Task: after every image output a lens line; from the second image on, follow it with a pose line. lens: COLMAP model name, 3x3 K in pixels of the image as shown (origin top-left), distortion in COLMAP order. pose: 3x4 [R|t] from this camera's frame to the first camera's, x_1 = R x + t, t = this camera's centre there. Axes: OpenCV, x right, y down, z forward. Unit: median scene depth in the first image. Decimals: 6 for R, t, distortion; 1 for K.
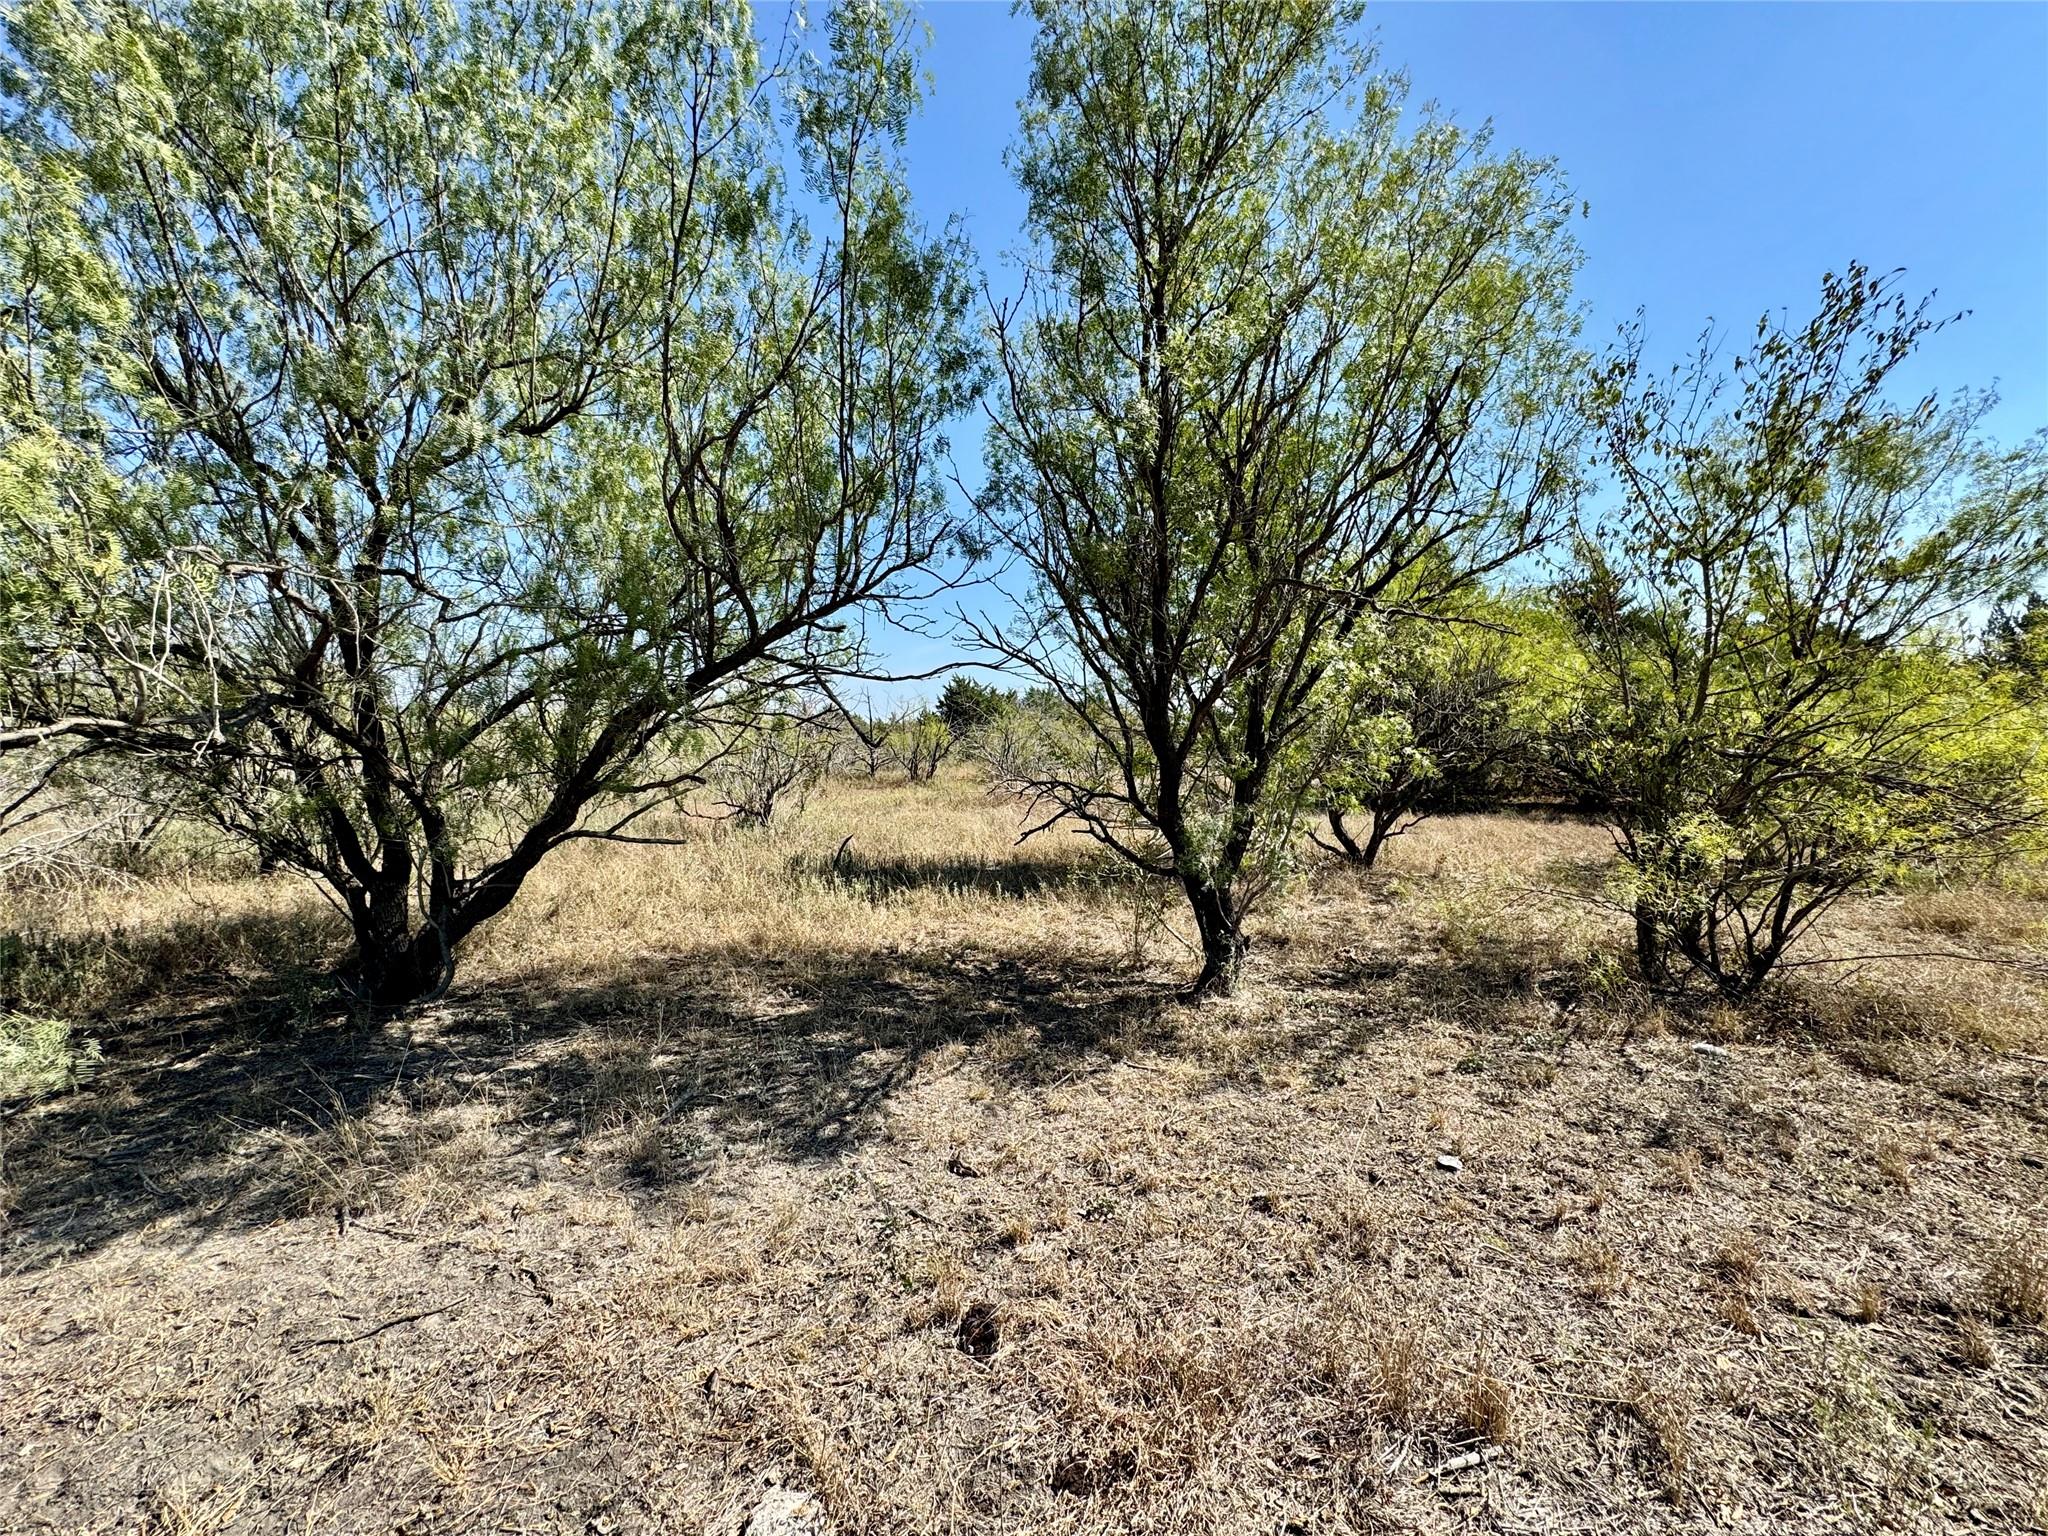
lens RADIAL K [[822.5, 0, 1026.4], [0, 822.5, 763.4], [0, 0, 1]] dist [0.000350, 0.000188]
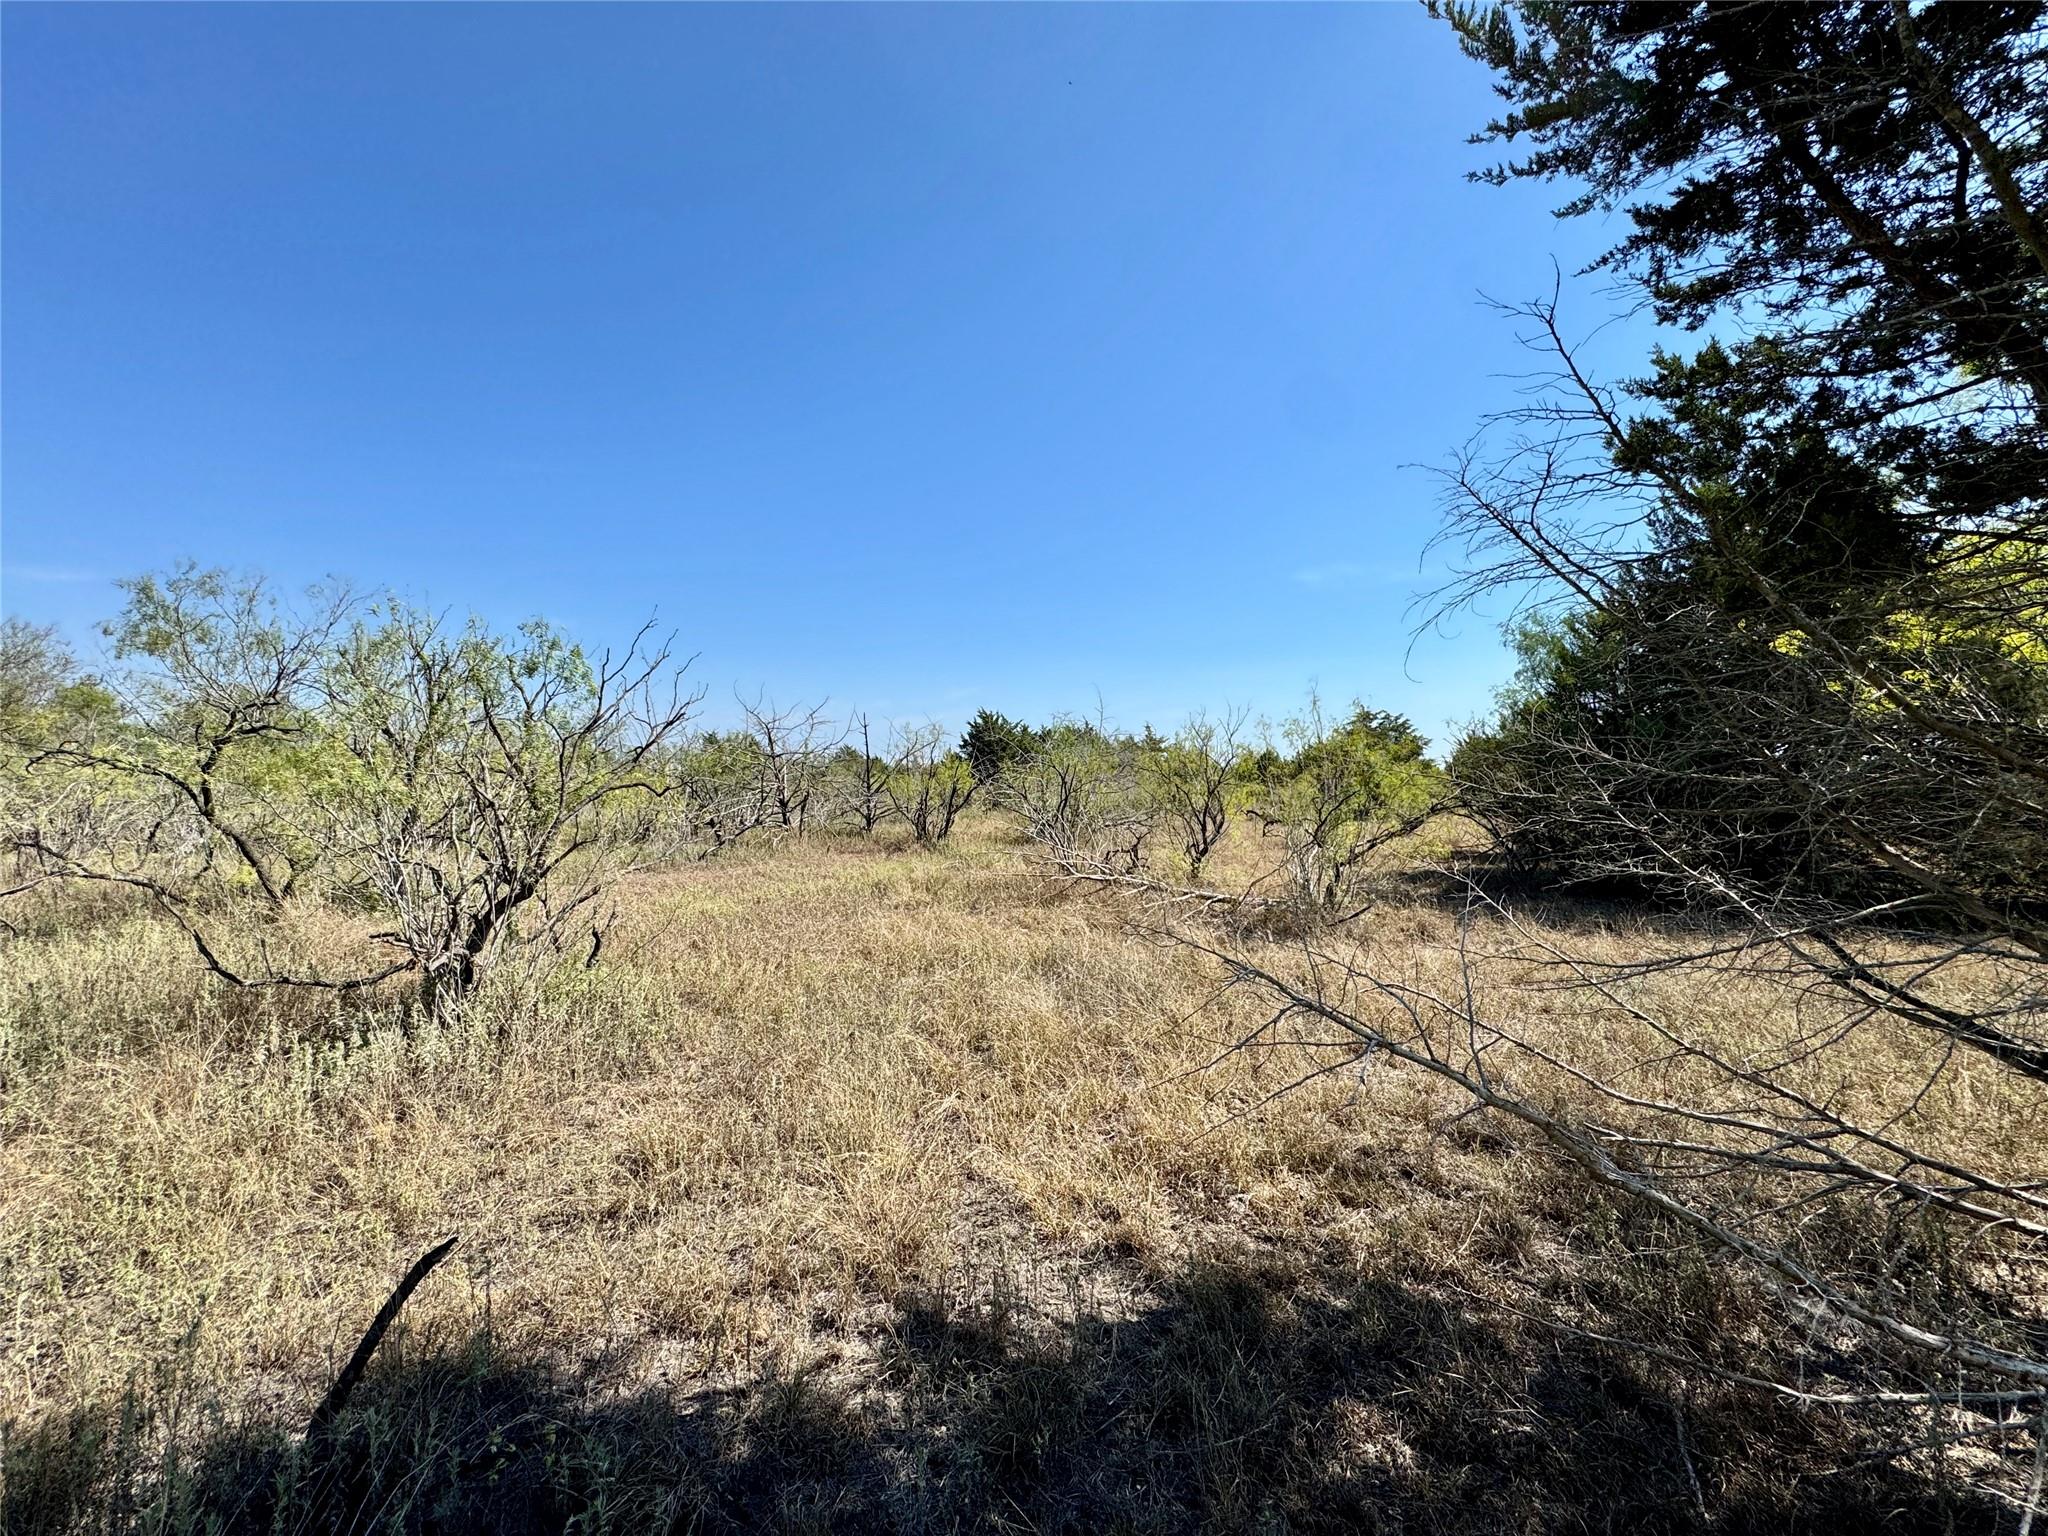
lens RADIAL K [[822.5, 0, 1026.4], [0, 822.5, 763.4], [0, 0, 1]] dist [0.000350, 0.000188]
pose [[0.999432, 0.011209, -0.031789, -0.019631], [-0.012934, 0.998426, -0.054576, -0.007131], [0.031127, 0.054956, 0.998003, 0.243633]]
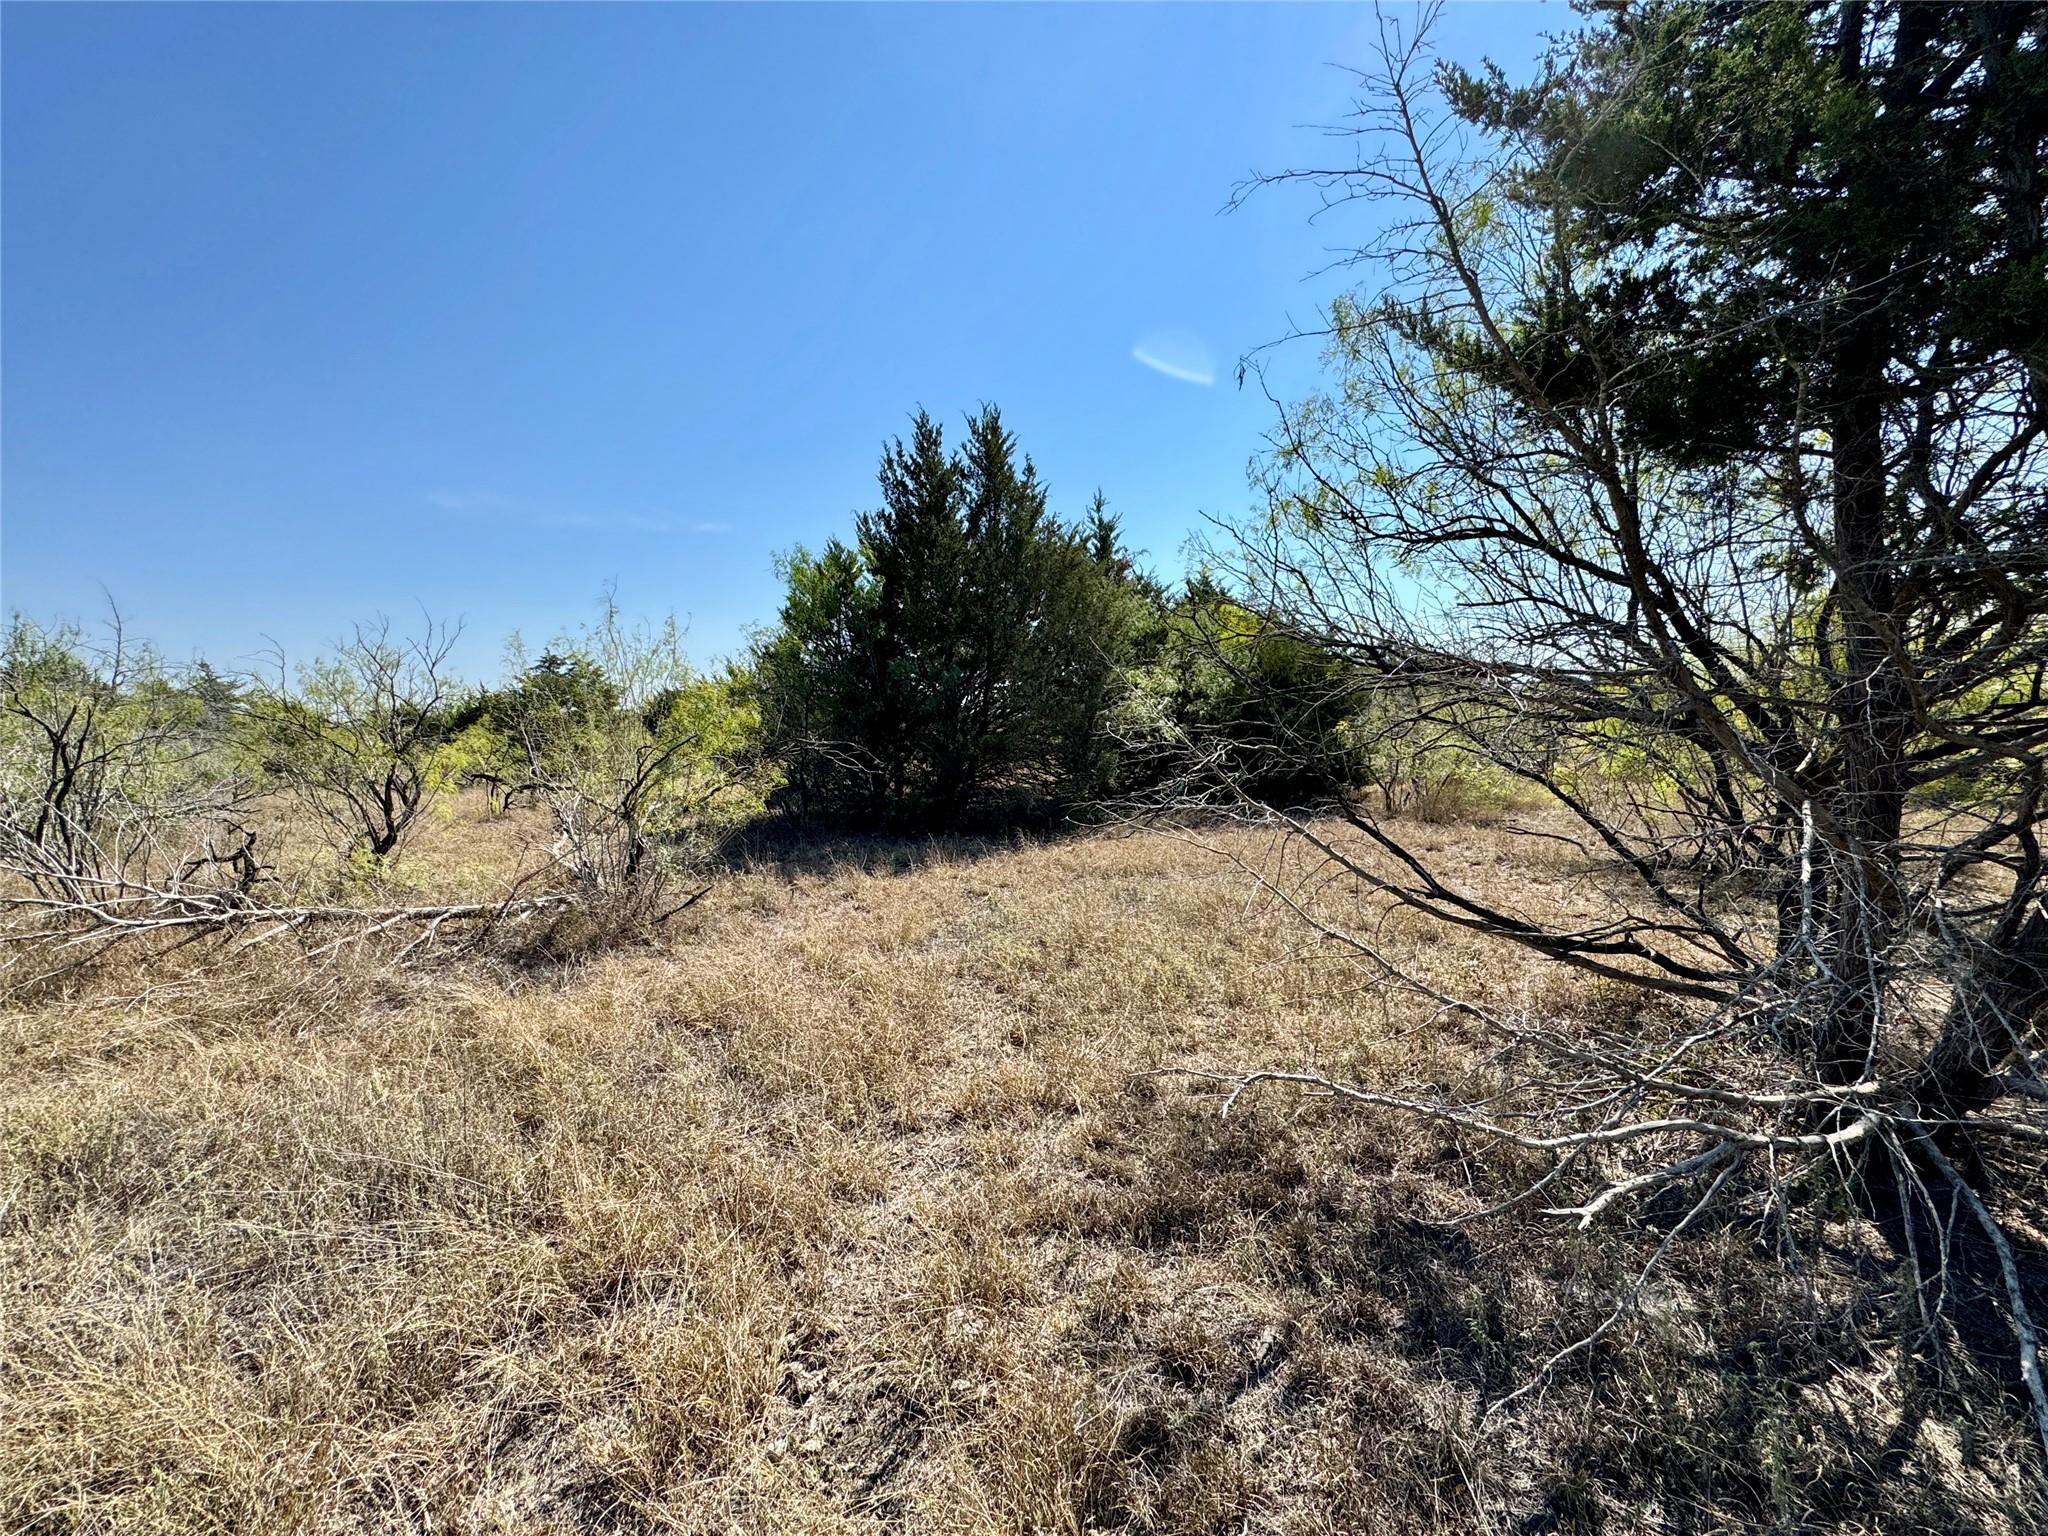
lens RADIAL K [[818.4, 0, 1024.0], [0, 818.4, 768.0], [0, 0, 1]] dist [0.000621, 0.000016]
pose [[0.614401, -0.050896, 0.787351, -0.026318], [0.049379, 0.998441, 0.026009, -0.007920], [-0.787448, 0.022899, 0.615956, 0.326921]]
